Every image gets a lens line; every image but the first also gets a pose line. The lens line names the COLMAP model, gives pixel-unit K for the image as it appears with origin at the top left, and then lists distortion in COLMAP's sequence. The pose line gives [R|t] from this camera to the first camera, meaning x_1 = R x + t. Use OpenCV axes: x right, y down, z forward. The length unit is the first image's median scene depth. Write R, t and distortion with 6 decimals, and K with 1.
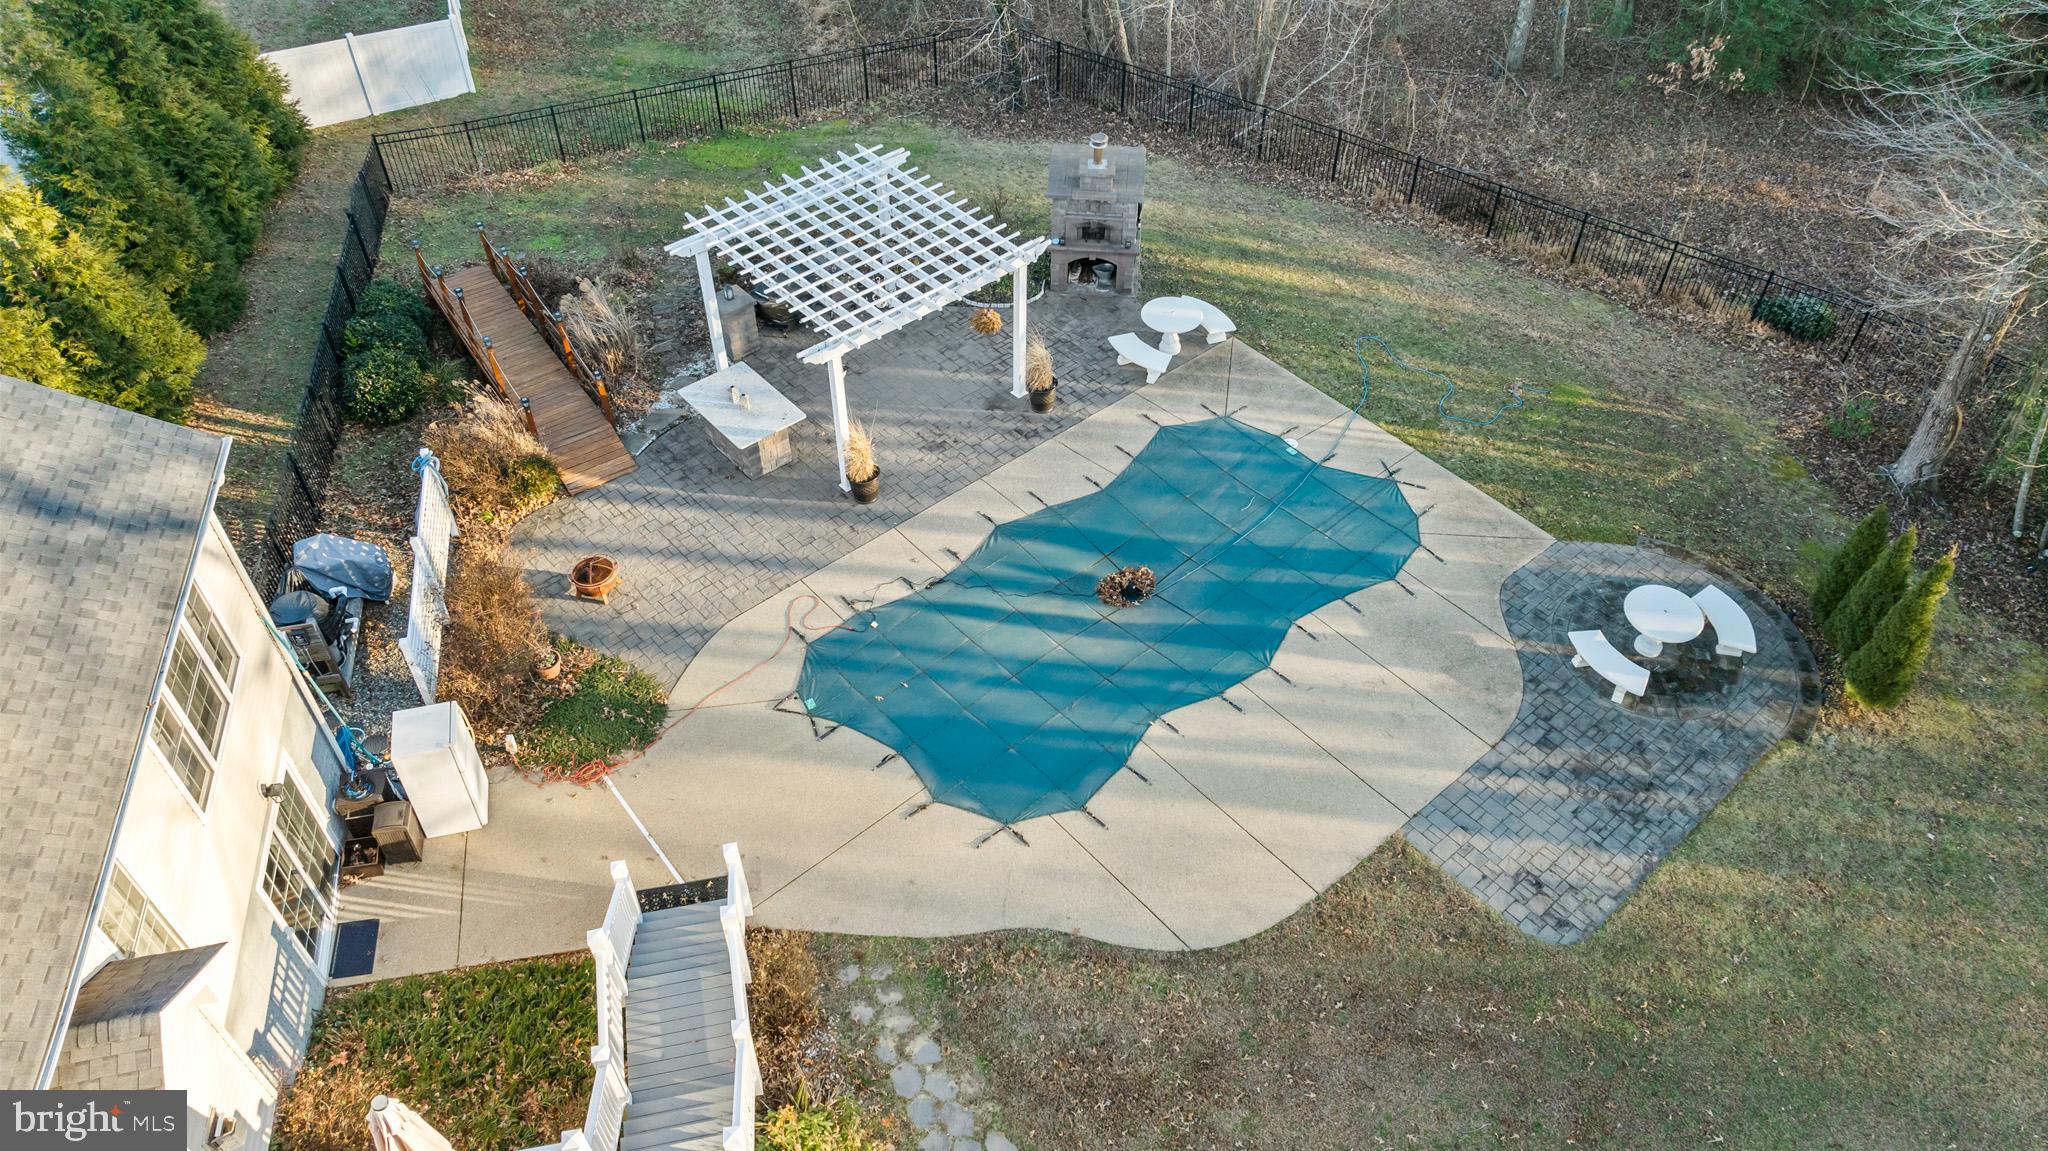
lens RADIAL K [[1449.9, 0, 1022.6], [0, 1449.9, 566.5], [0, 0, 1]] dist [-0.028812, 0.009075]
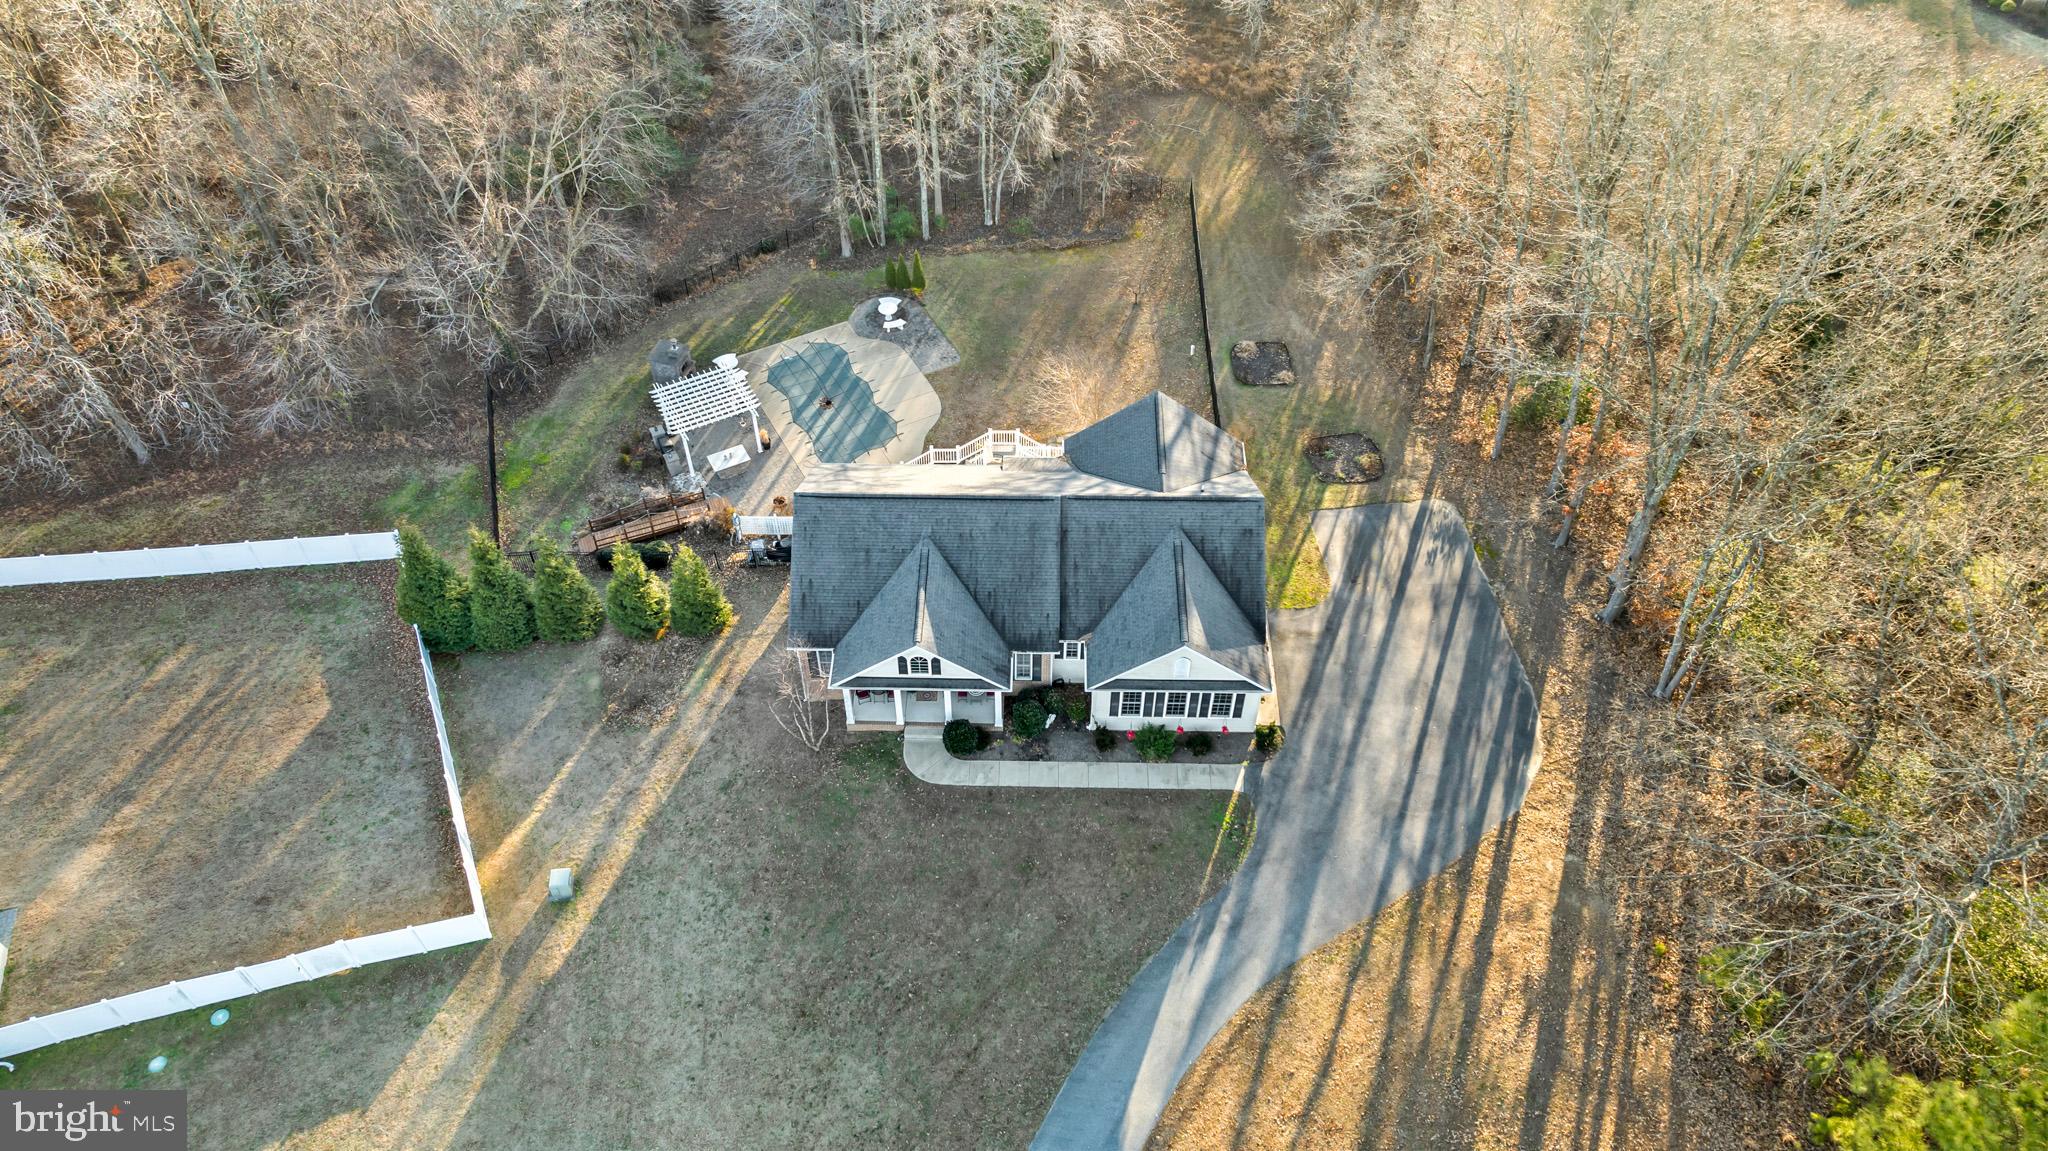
lens RADIAL K [[1449.9, 0, 1028.1], [0, 1449.9, 589.0], [0, 0, 1]] dist [-0.028812, 0.009075]
pose [[0.215835, -0.739224, 0.637937, -2.614957], [0.689182, 0.578151, 0.436772, -1.004737], [-0.691696, 0.345384, 0.634245, -1.551561]]
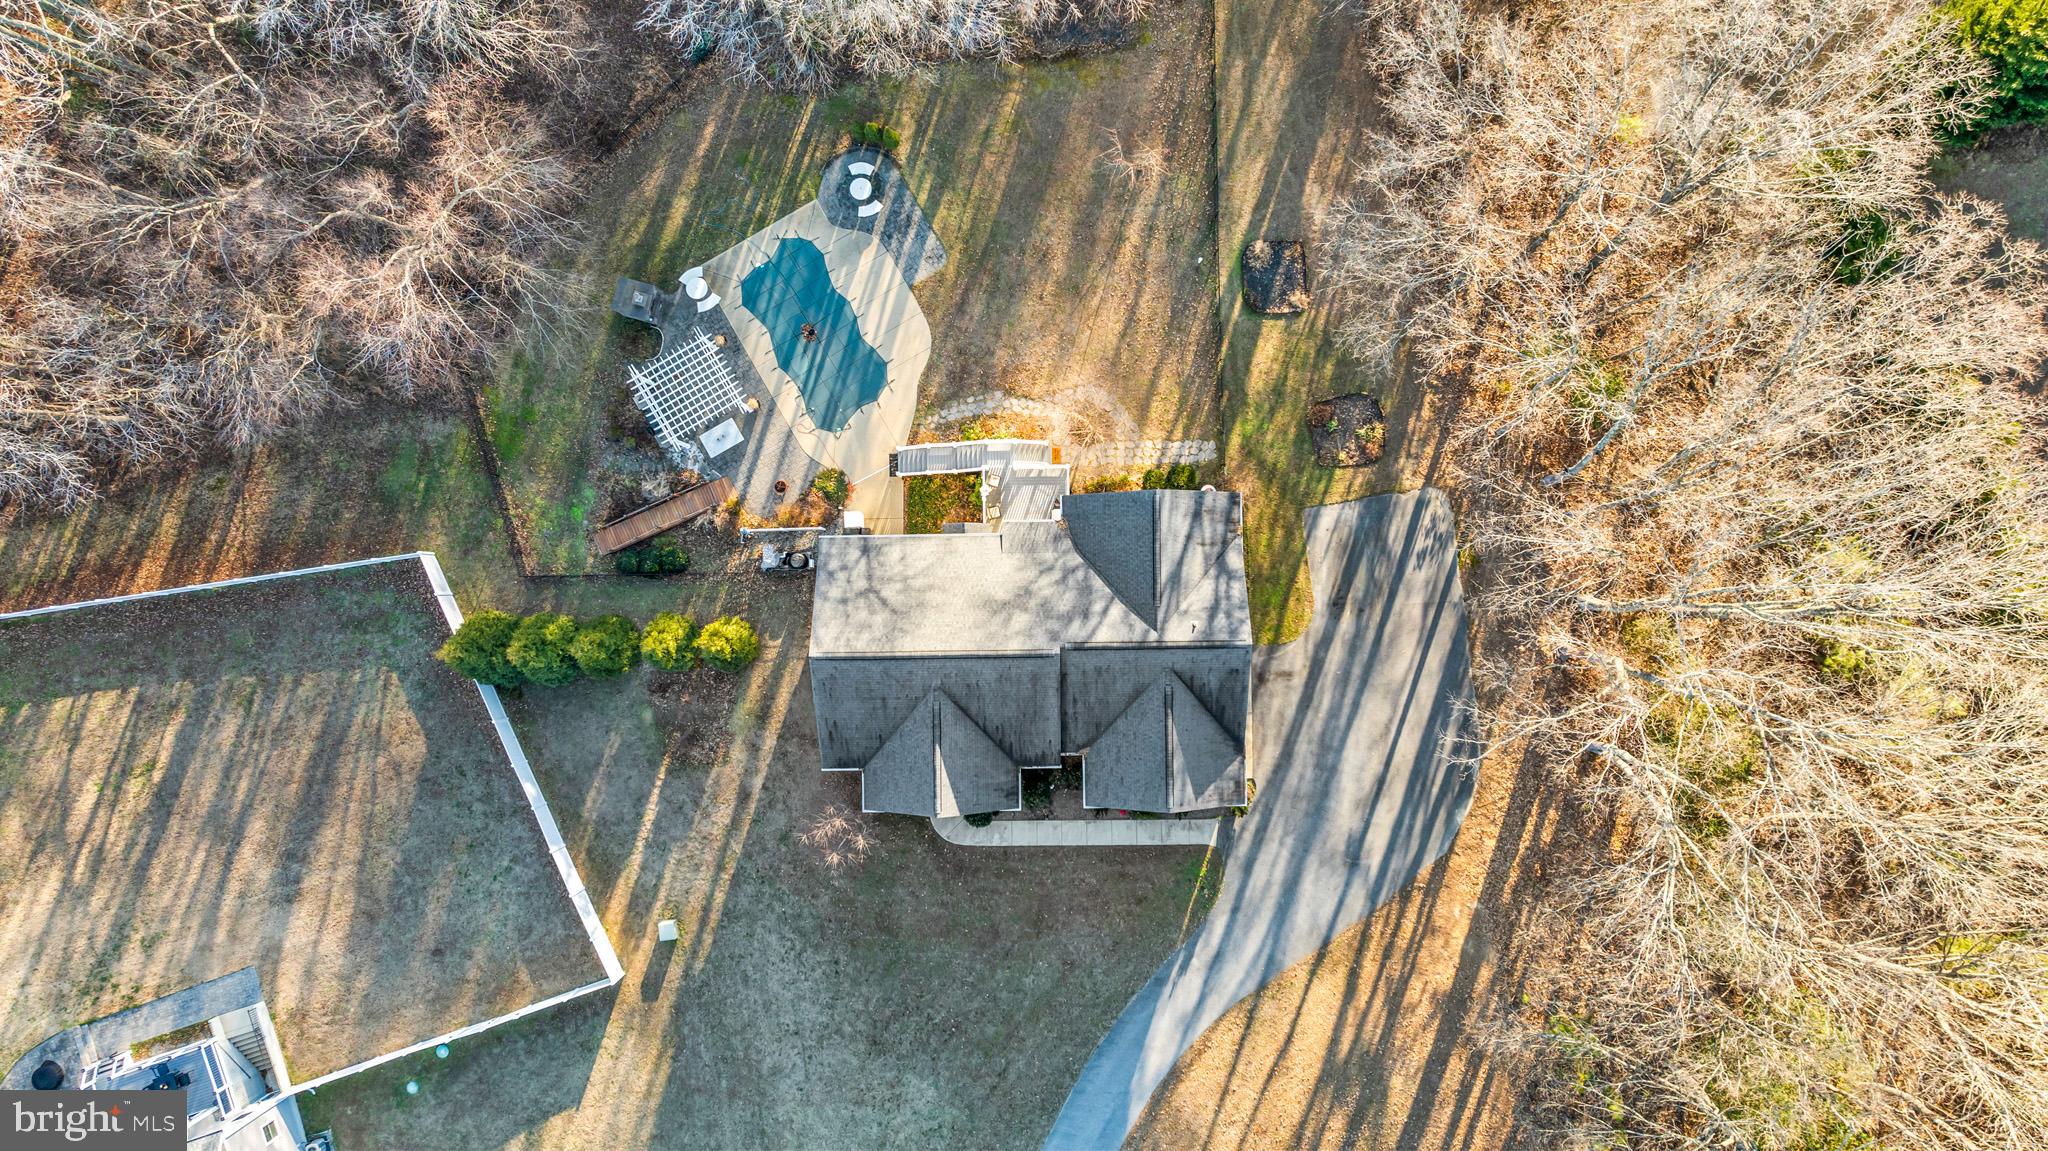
lens RADIAL K [[1449.9, 0, 1032.7], [0, 1449.9, 564.6], [0, 0, 1]] dist [-0.028812, 0.009075]
pose [[0.189687, -0.981818, -0.007184, -0.356671], [0.703259, 0.130756, 0.698806, -2.037728], [-0.685161, -0.137607, 0.715276, -1.962147]]
